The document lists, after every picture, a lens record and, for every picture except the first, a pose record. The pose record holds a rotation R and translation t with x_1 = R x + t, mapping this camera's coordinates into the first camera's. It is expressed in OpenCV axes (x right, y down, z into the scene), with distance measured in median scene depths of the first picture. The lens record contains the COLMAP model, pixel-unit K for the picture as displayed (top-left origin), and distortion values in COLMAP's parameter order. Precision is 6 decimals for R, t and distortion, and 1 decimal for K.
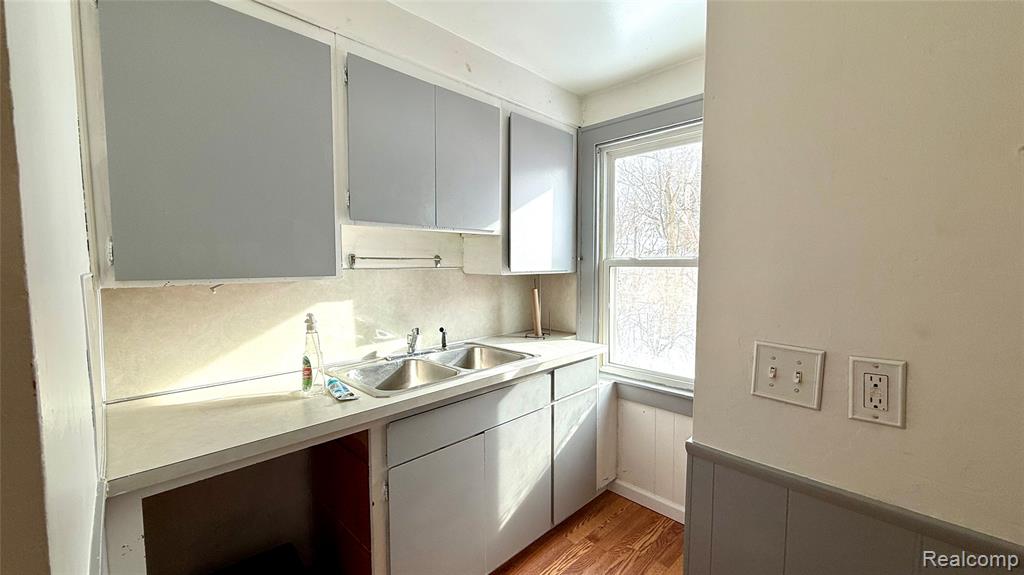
lens RADIAL K [[404.8, 0, 510.4], [0, 404.8, 287.2], [0, 0, 1]] dist [-0.000923, 0.000296]
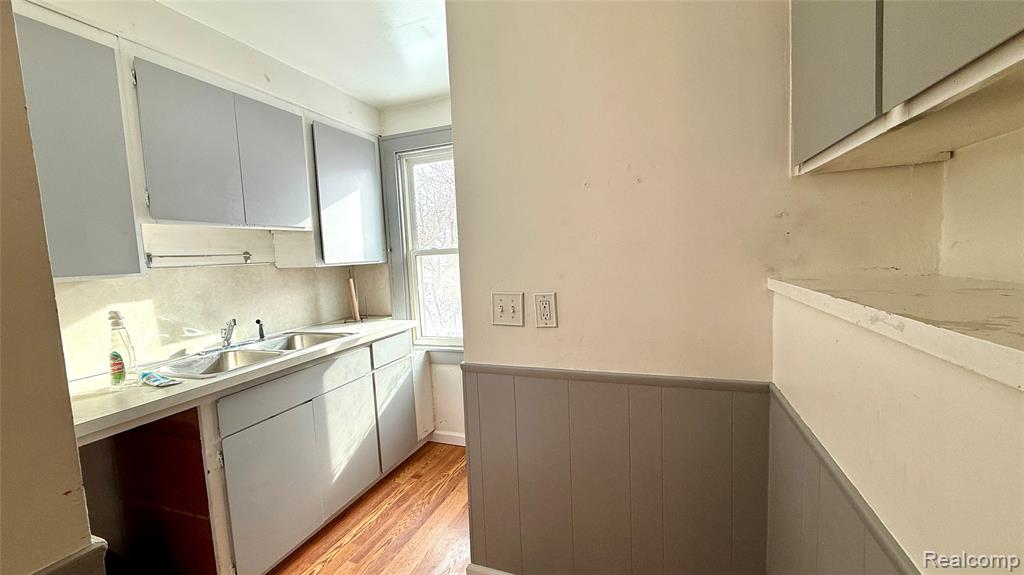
lens RADIAL K [[404.8, 0, 510.4], [0, 404.8, 287.2], [0, 0, 1]] dist [-0.000923, 0.000296]
pose [[0.907010, -0.076292, 0.414140, -0.003128], [0.071217, 0.997076, 0.027705, 0.034106], [-0.415042, 0.004366, 0.909792, -0.243940]]
